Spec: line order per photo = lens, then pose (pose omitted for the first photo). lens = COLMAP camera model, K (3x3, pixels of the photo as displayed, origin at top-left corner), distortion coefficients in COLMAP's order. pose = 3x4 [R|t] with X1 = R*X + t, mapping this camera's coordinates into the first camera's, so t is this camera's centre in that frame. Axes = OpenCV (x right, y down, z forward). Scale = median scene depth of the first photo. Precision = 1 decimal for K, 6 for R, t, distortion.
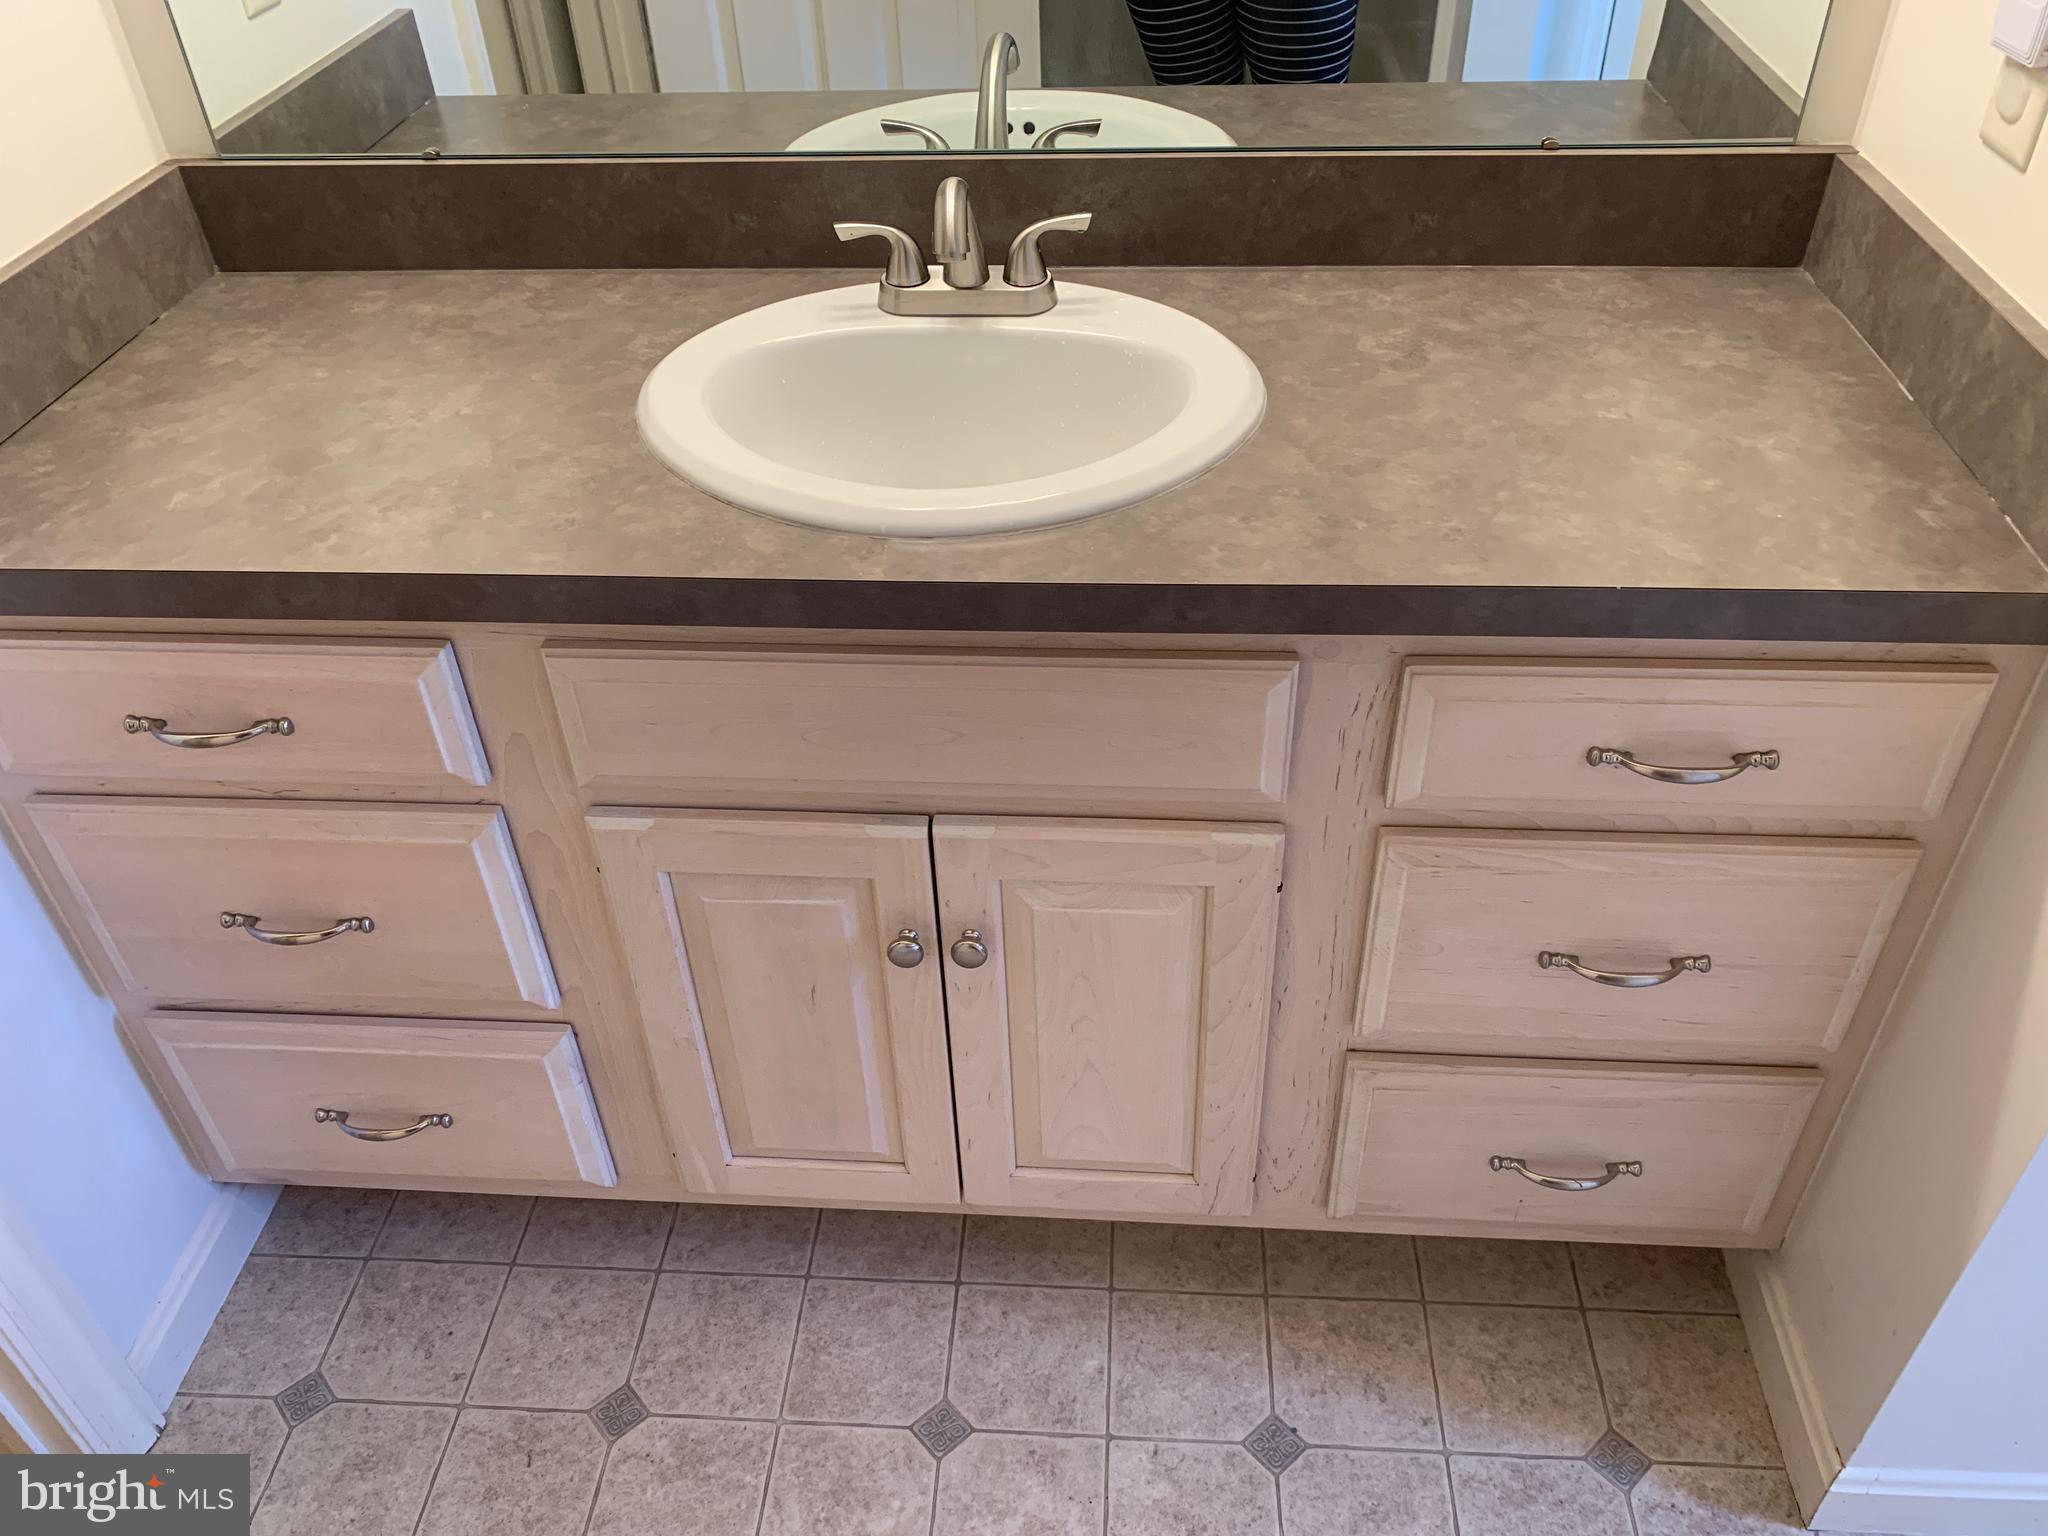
lens RADIAL K [[1589.7, 0, 1024.5], [0, 1589.7, 757.6], [0, 0, 1]] dist [0.030047, -0.021749]
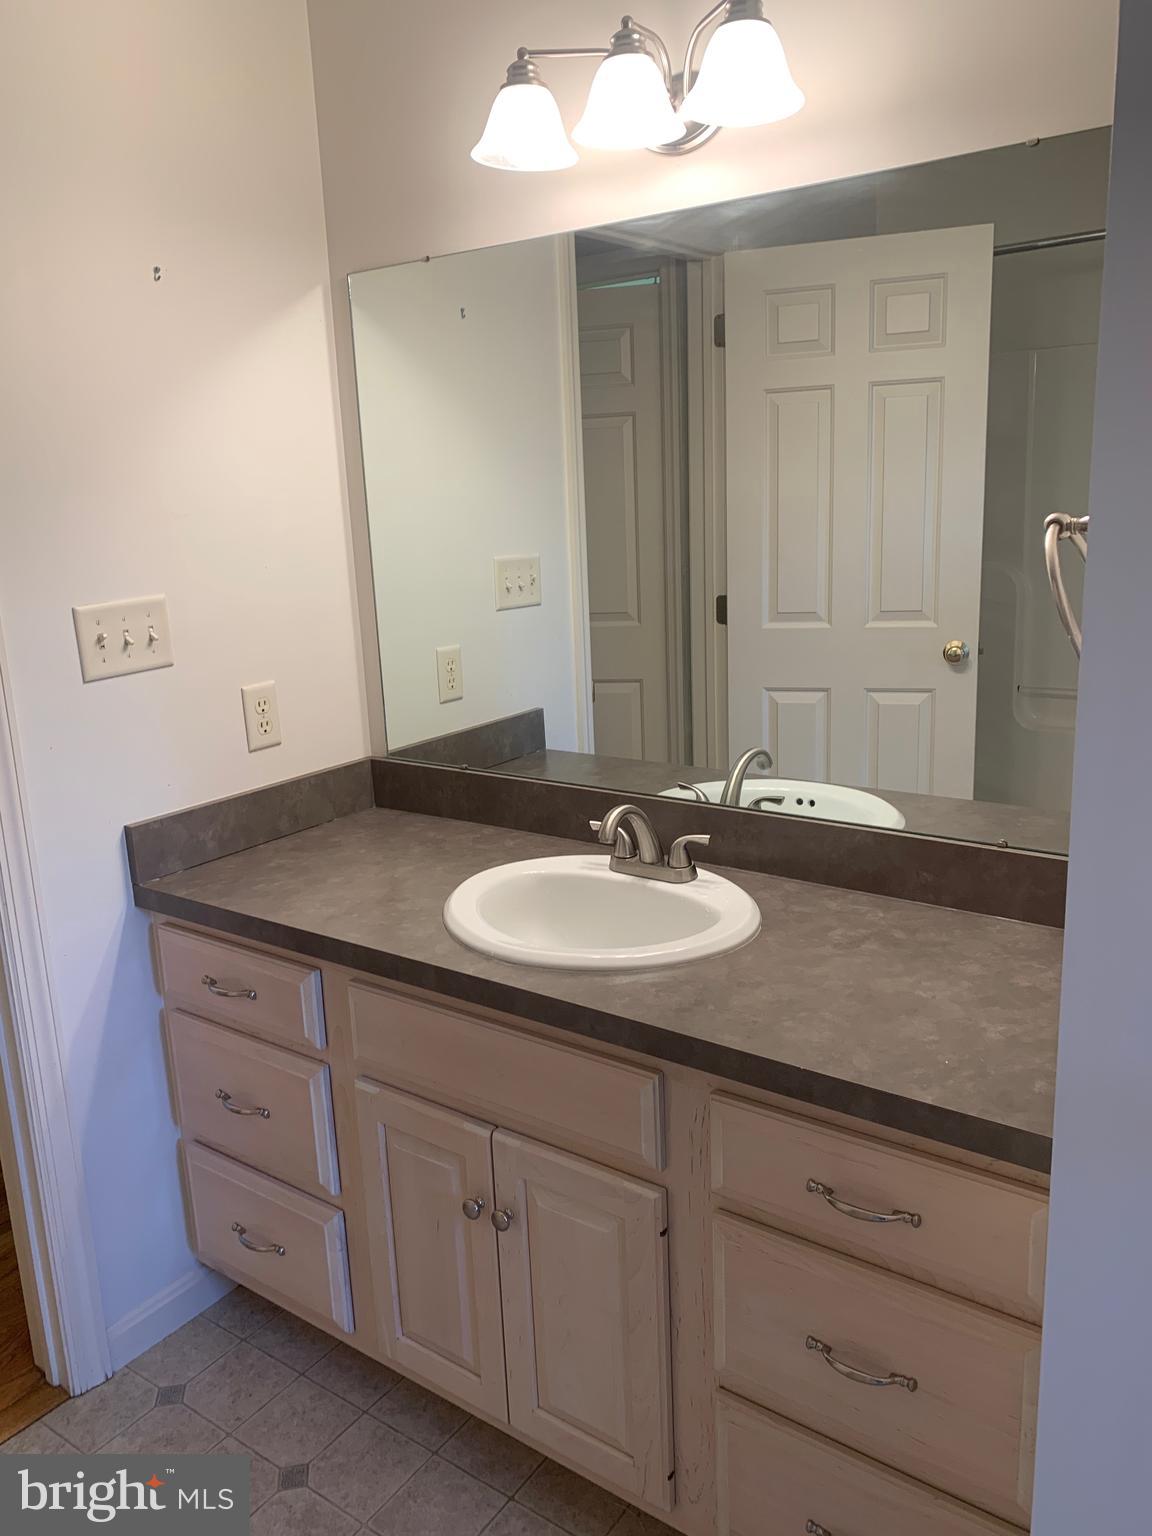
lens RADIAL K [[1192.3, 0, 579.6], [0, 1192.3, 760.2], [0, 0, 1]] dist [0.030047, -0.021749]
pose [[0.850538, 0.120434, -0.511938, 0.558087], [-0.315767, 0.895382, -0.313977, 0.052144], [0.420567, 0.428703, 0.799586, -0.175678]]
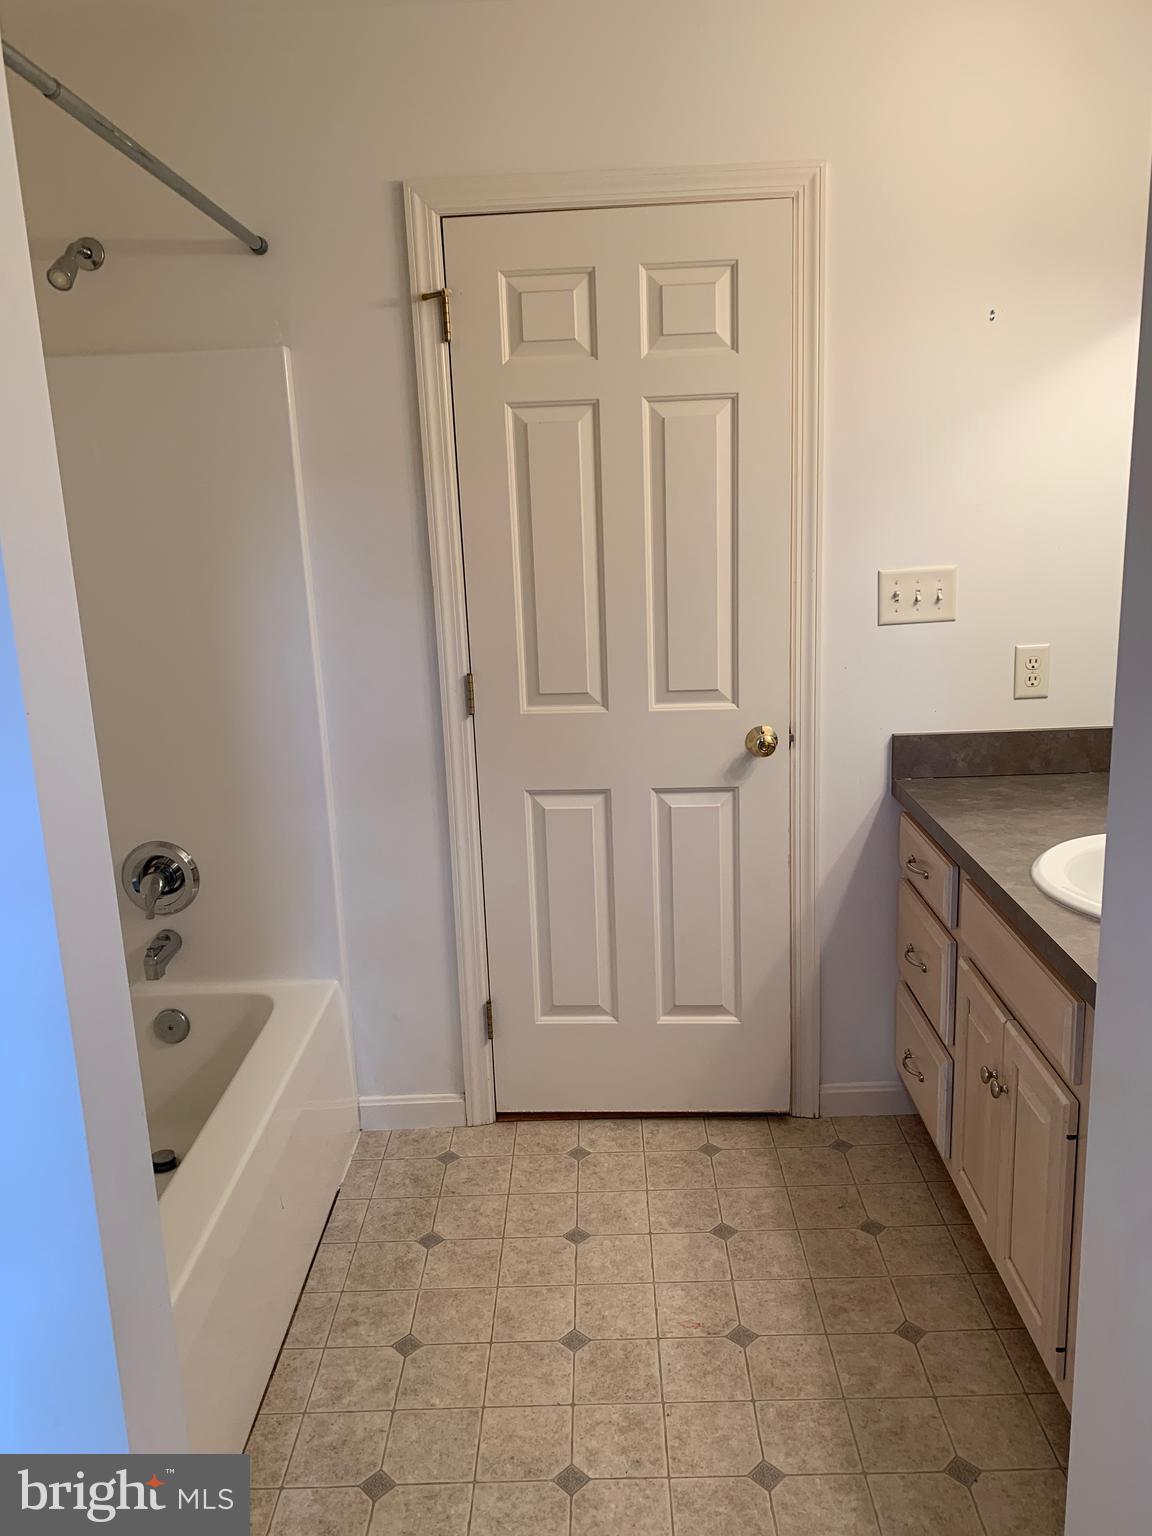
lens RADIAL K [[1222.1, 0, 576.0], [0, 1222.1, 768.0], [0, 0, 1]] dist [0.075875, -0.004367]
pose [[0.057438, 0.267913, -0.961729, 1.246395], [-0.589518, 0.786543, 0.183902, -0.165953], [0.805711, 0.556393, 0.203117, -0.021725]]
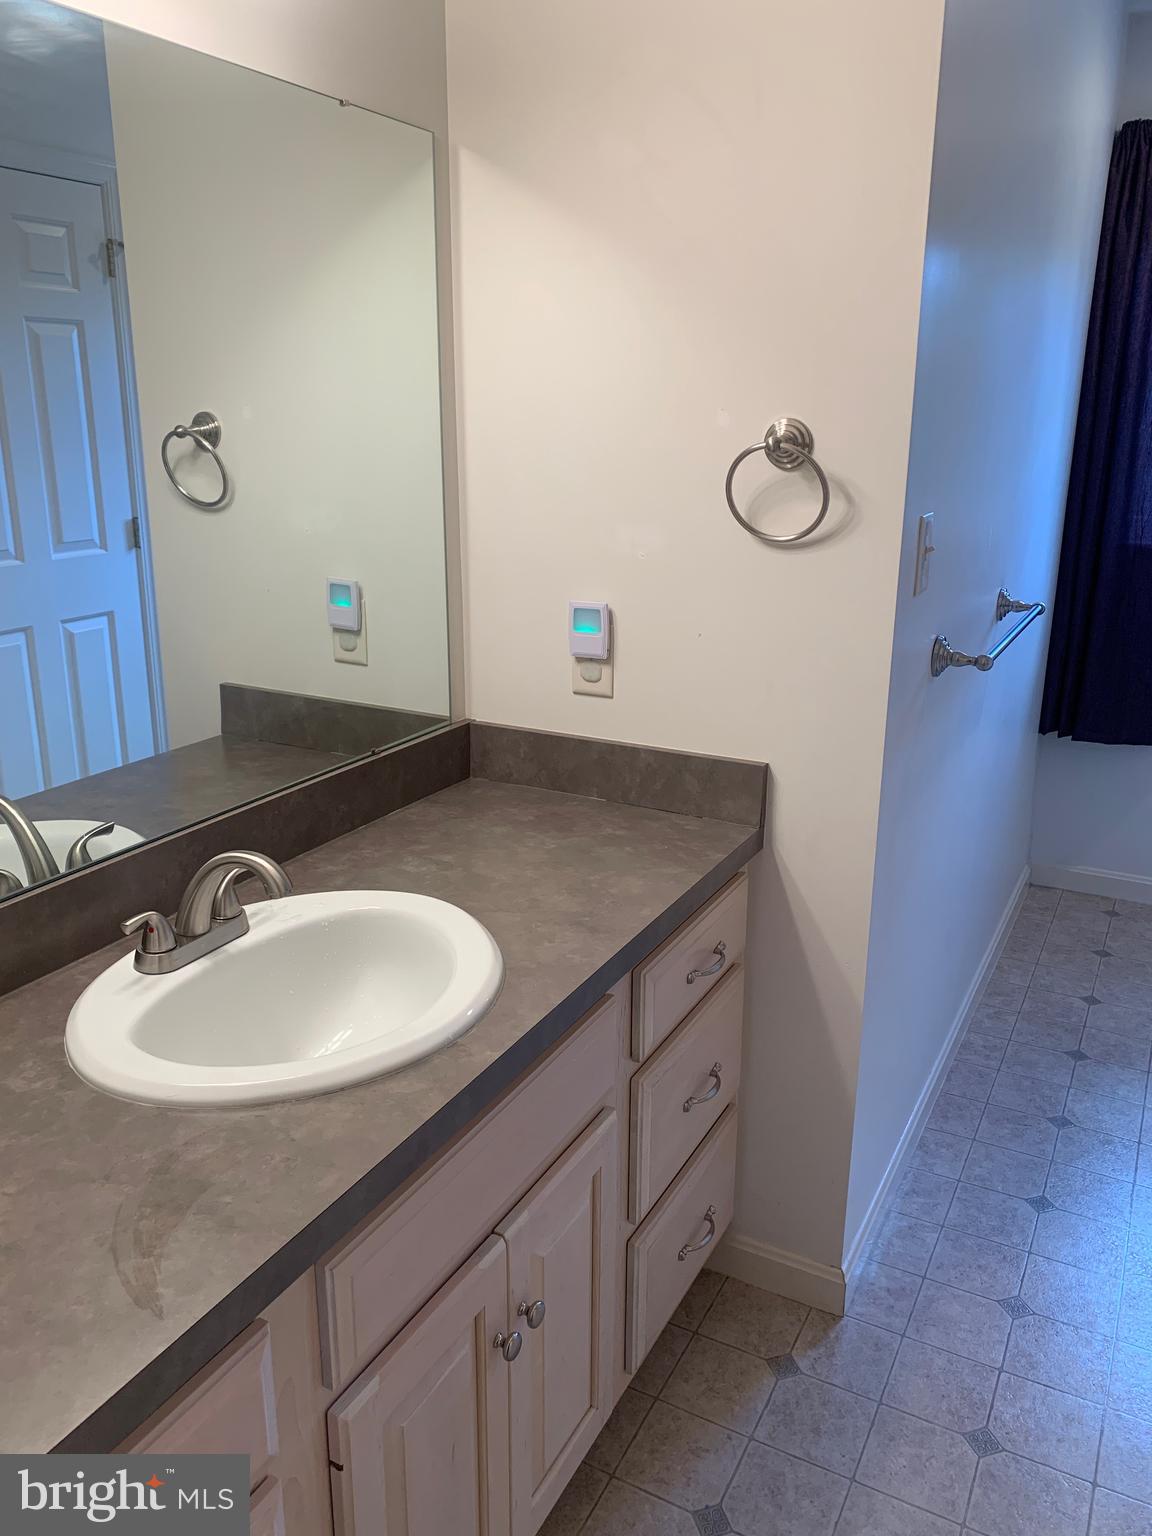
lens RADIAL K [[1192.3, 0, 579.6], [0, 1192.3, 760.2], [0, 0, 1]] dist [0.030047, -0.021749]
pose [[0.405660, -0.232224, 0.884032, -0.737003], [0.554739, 0.831236, -0.036200, -0.194158], [-0.726433, 0.505092, 0.466023, 0.209941]]
